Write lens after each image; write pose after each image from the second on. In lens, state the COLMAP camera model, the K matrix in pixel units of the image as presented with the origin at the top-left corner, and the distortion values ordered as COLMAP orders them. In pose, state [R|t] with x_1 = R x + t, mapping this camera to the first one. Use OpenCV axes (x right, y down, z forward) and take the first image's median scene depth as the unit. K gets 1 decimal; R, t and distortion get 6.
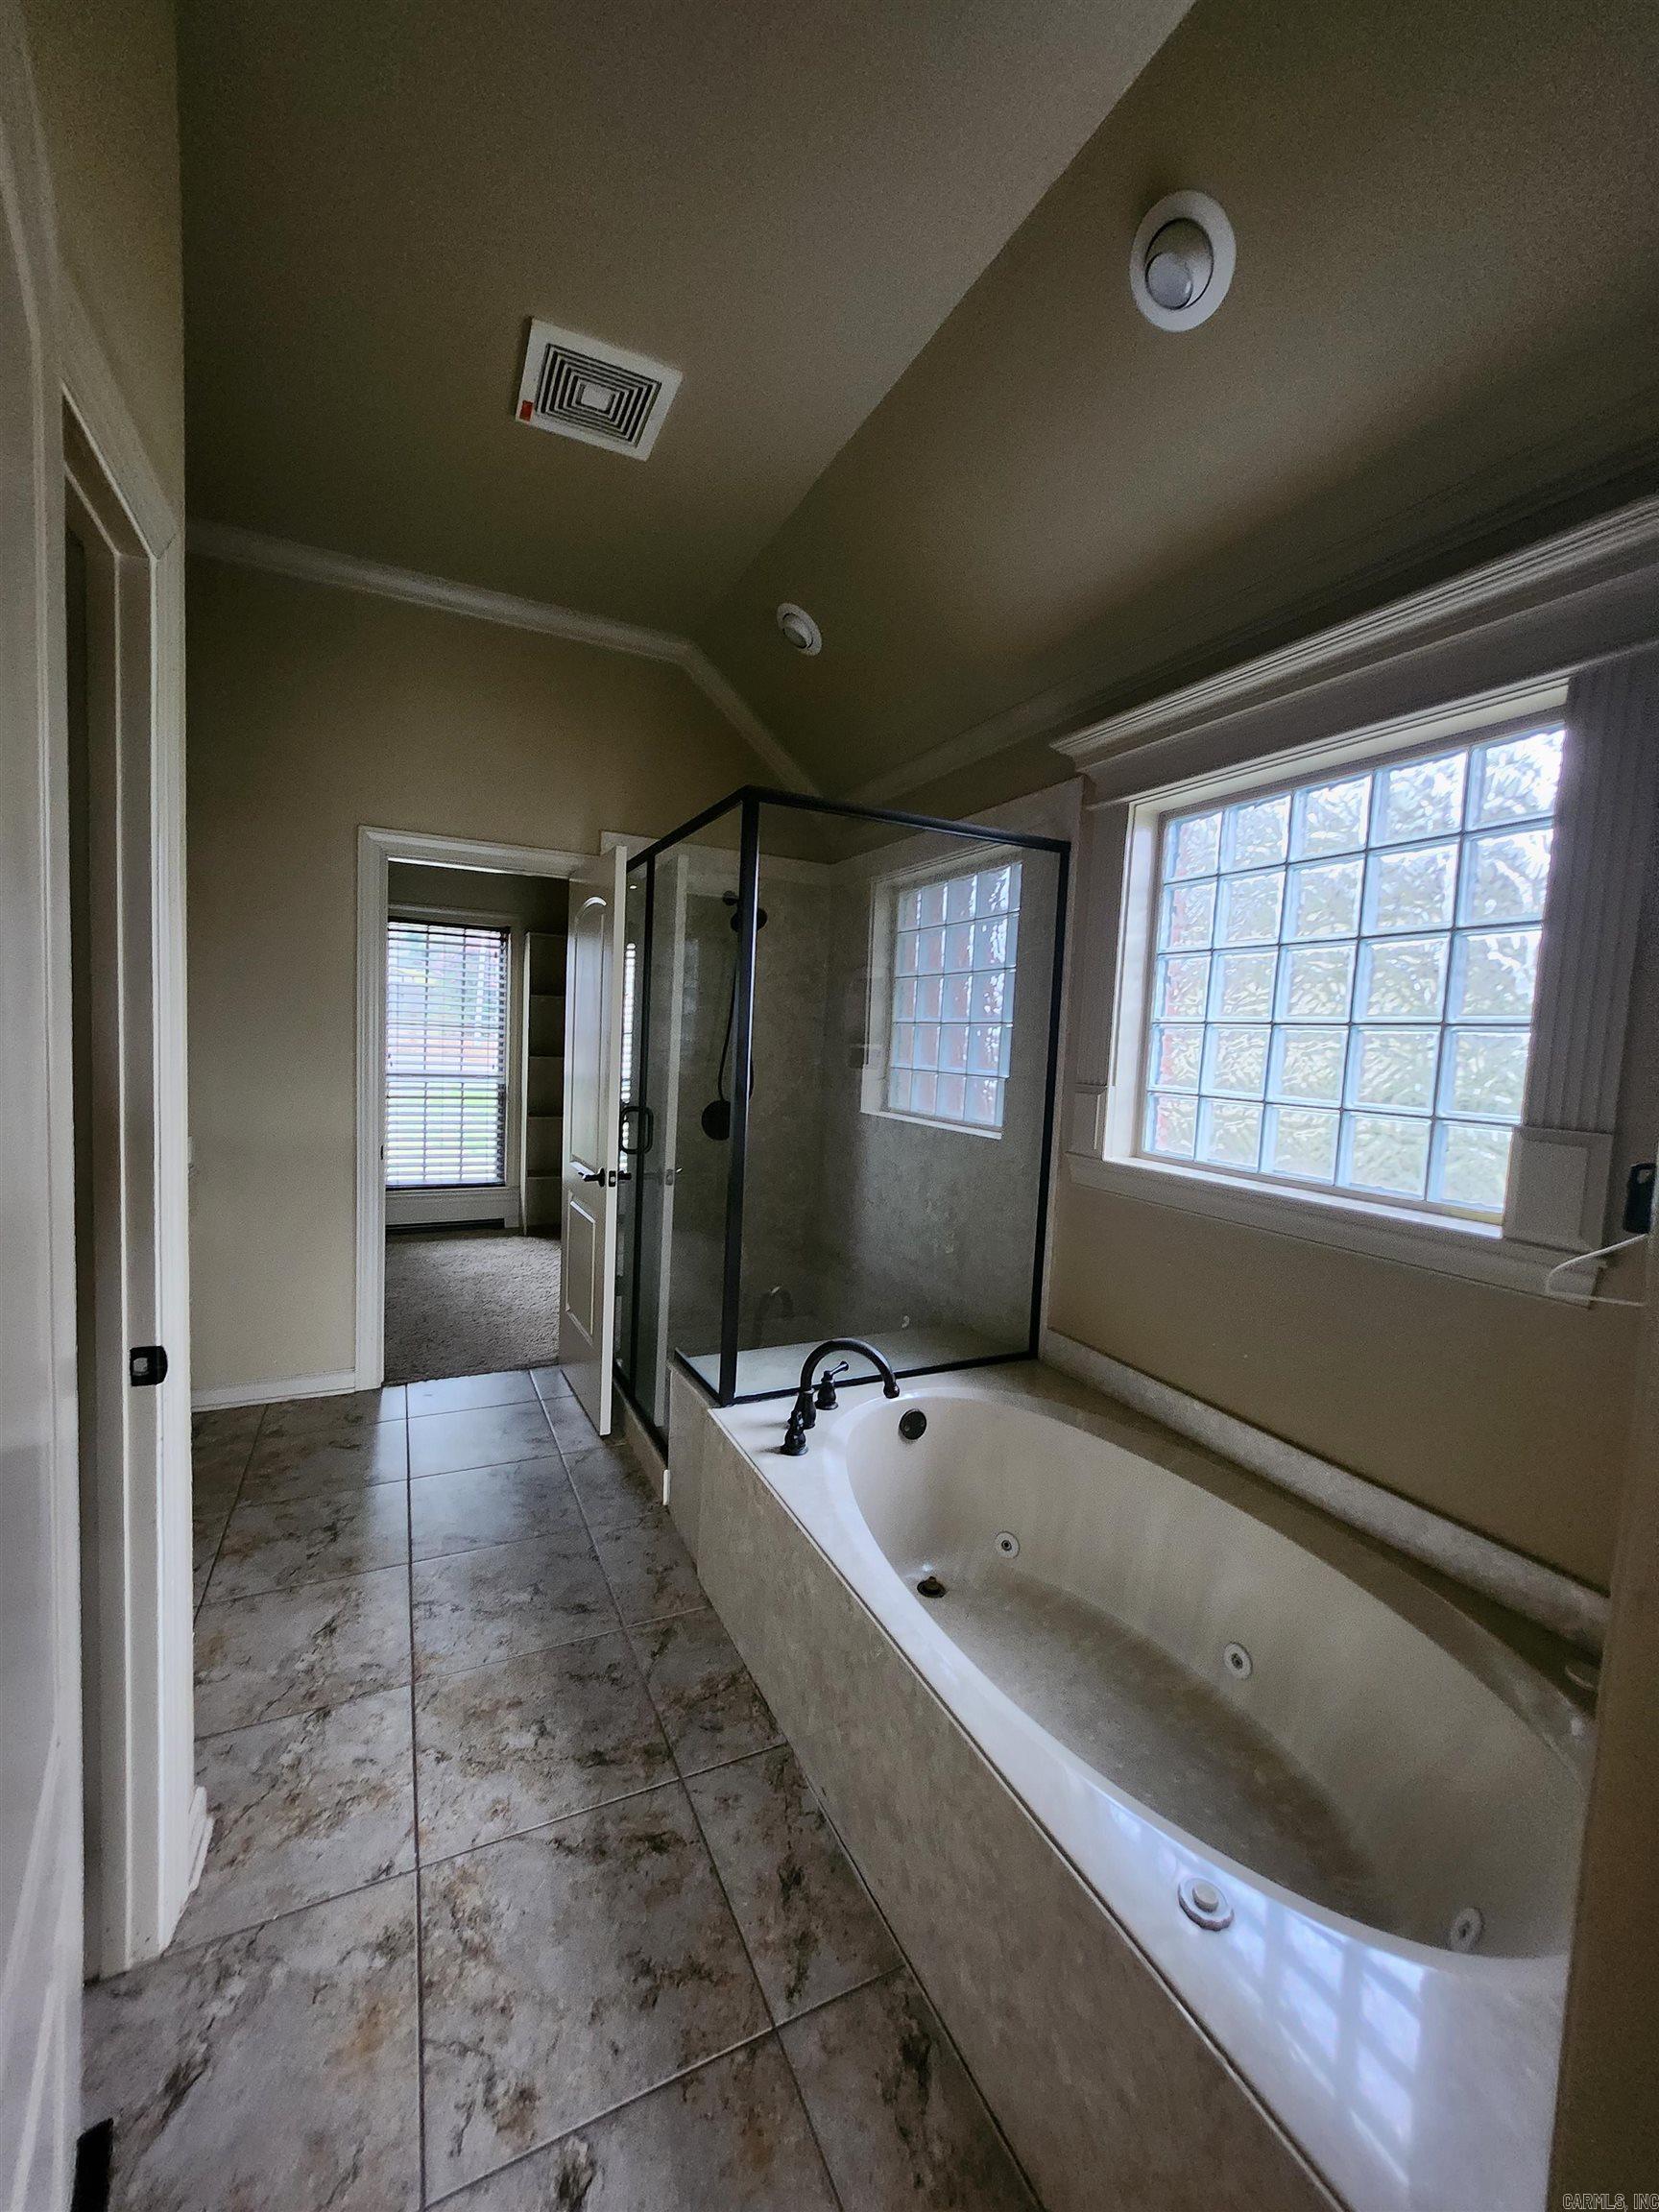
lens RADIAL K [[861.7, 0, 819.6], [0, 861.7, 1098.8], [0, 0, 1]] dist [-0.000550, 0.000241]
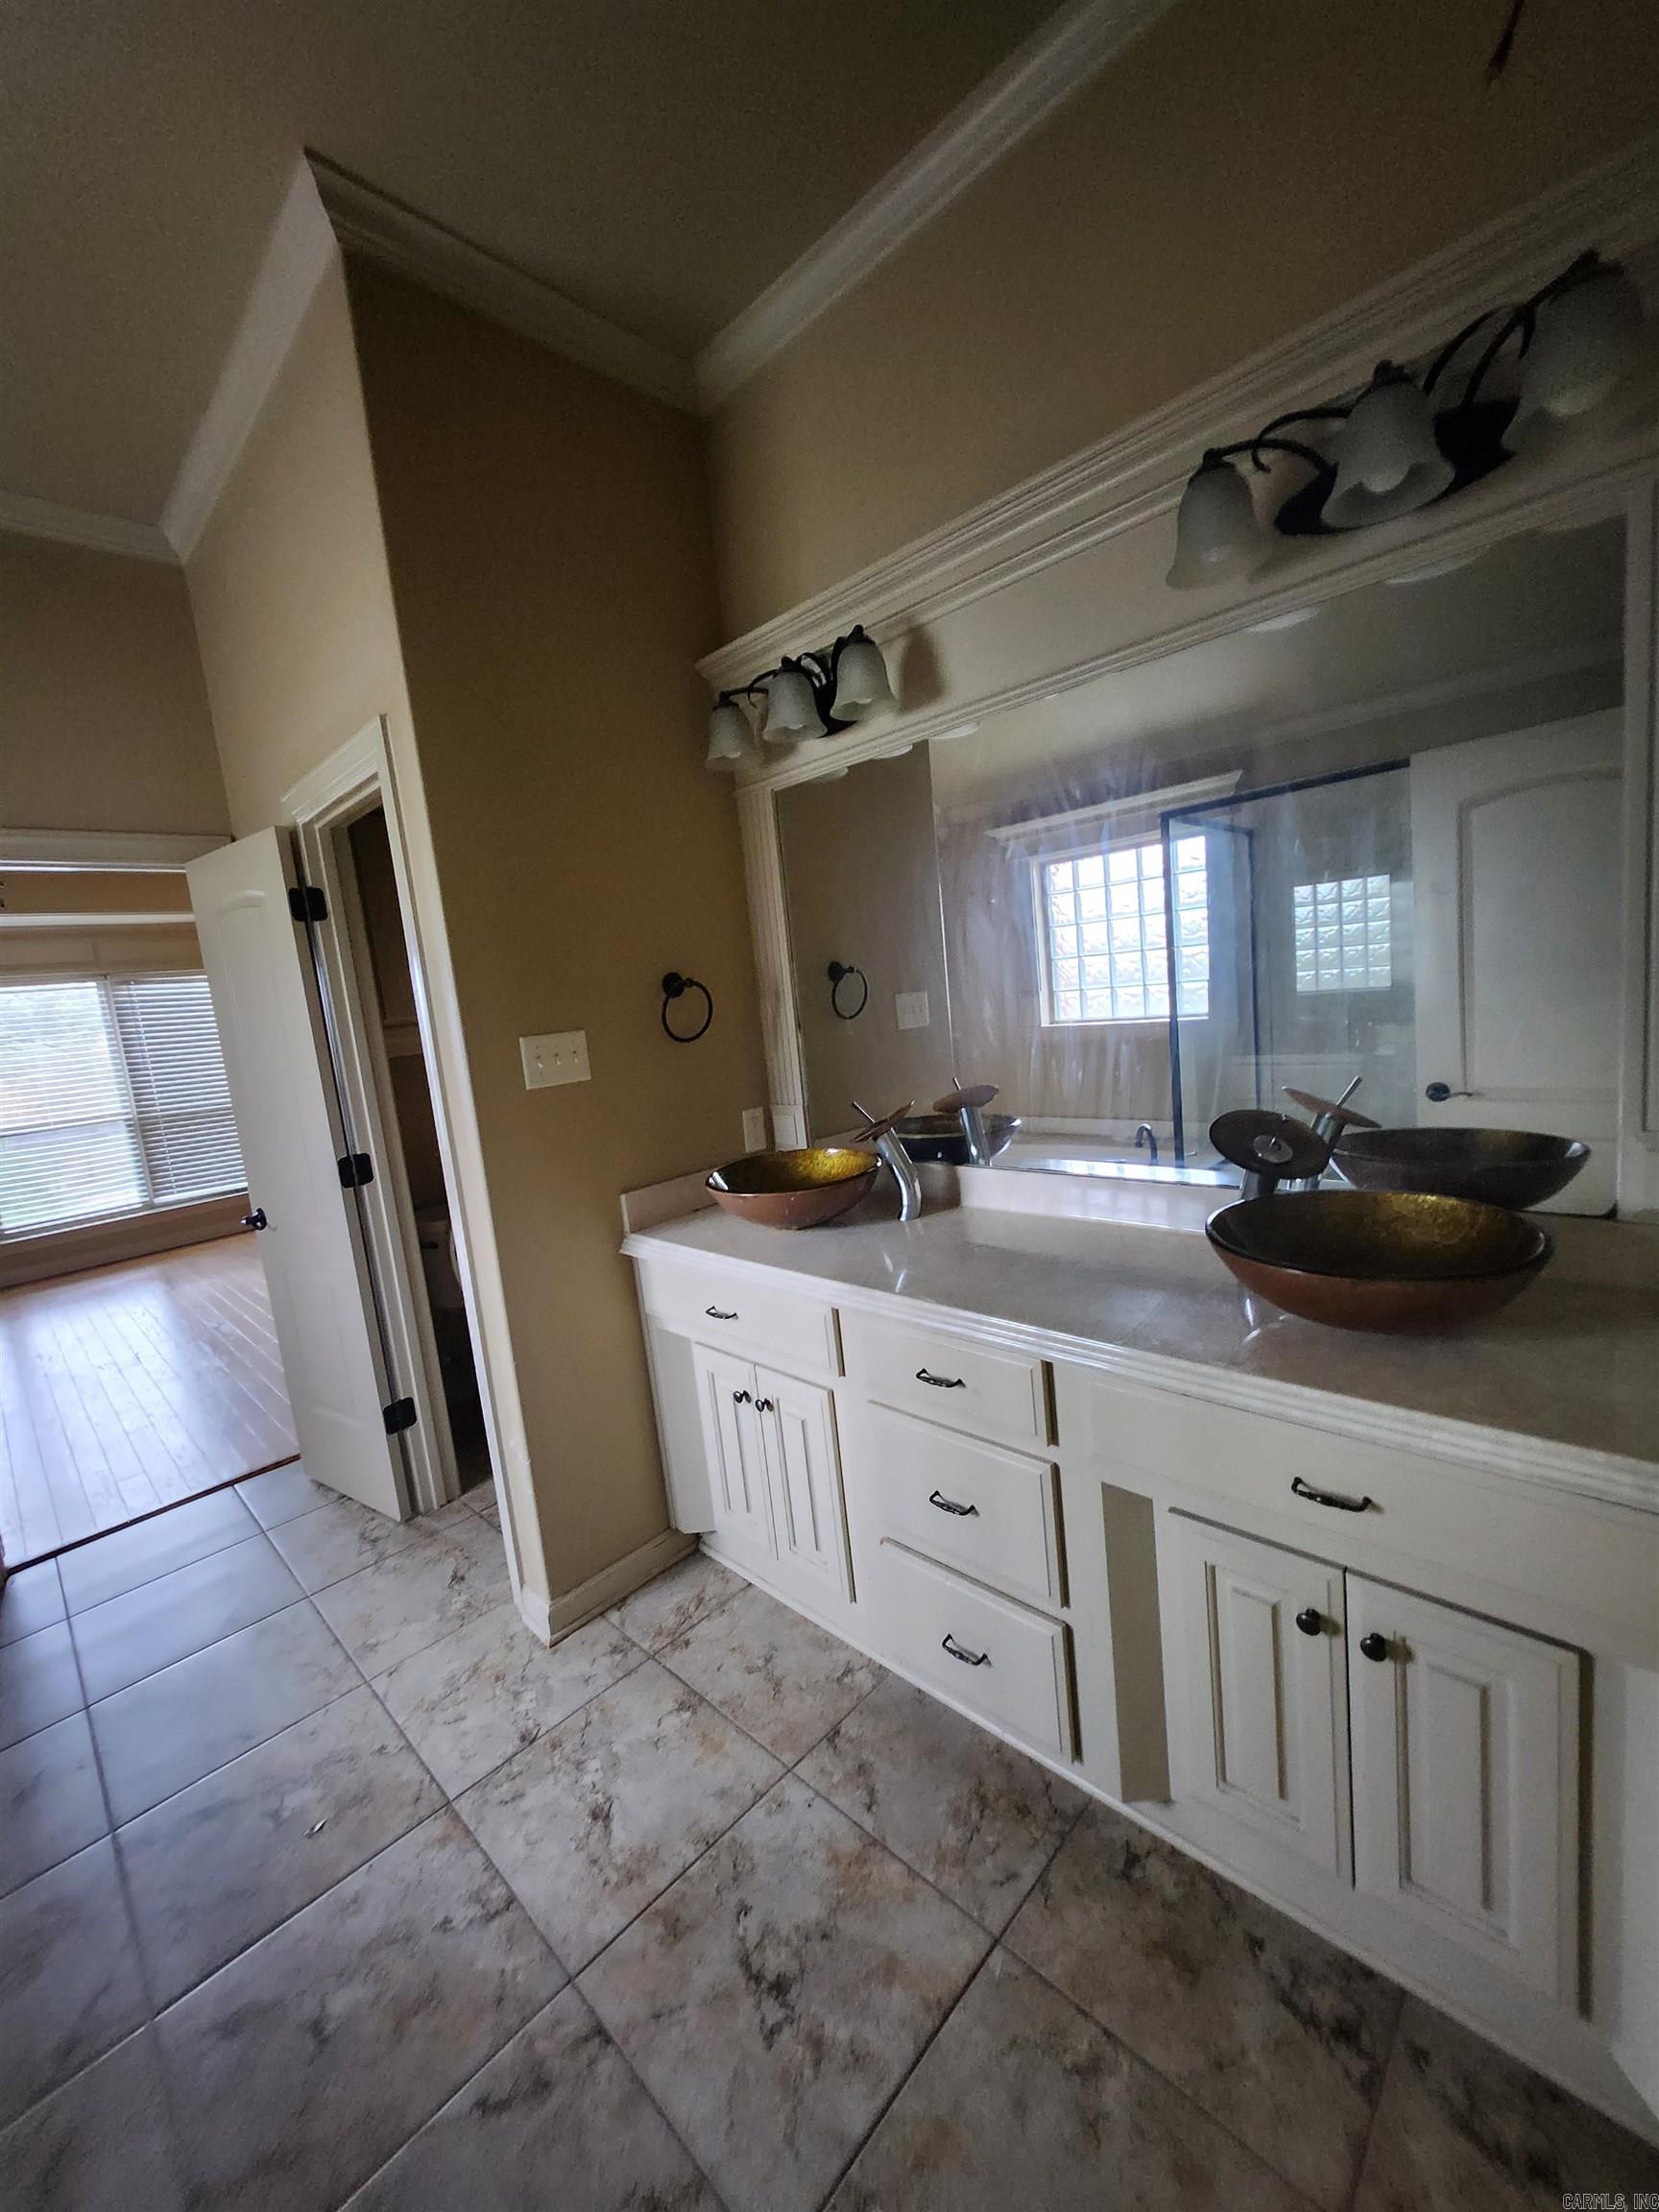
lens RADIAL K [[861.7, 0, 819.6], [0, 861.7, 1098.8], [0, 0, 1]] dist [-0.000550, 0.000241]
pose [[-0.941399, 0.094983, -0.323646, -0.625880], [0.038683, 0.983603, 0.176148, -0.172994], [0.335070, 0.153306, -0.929637, 1.878422]]
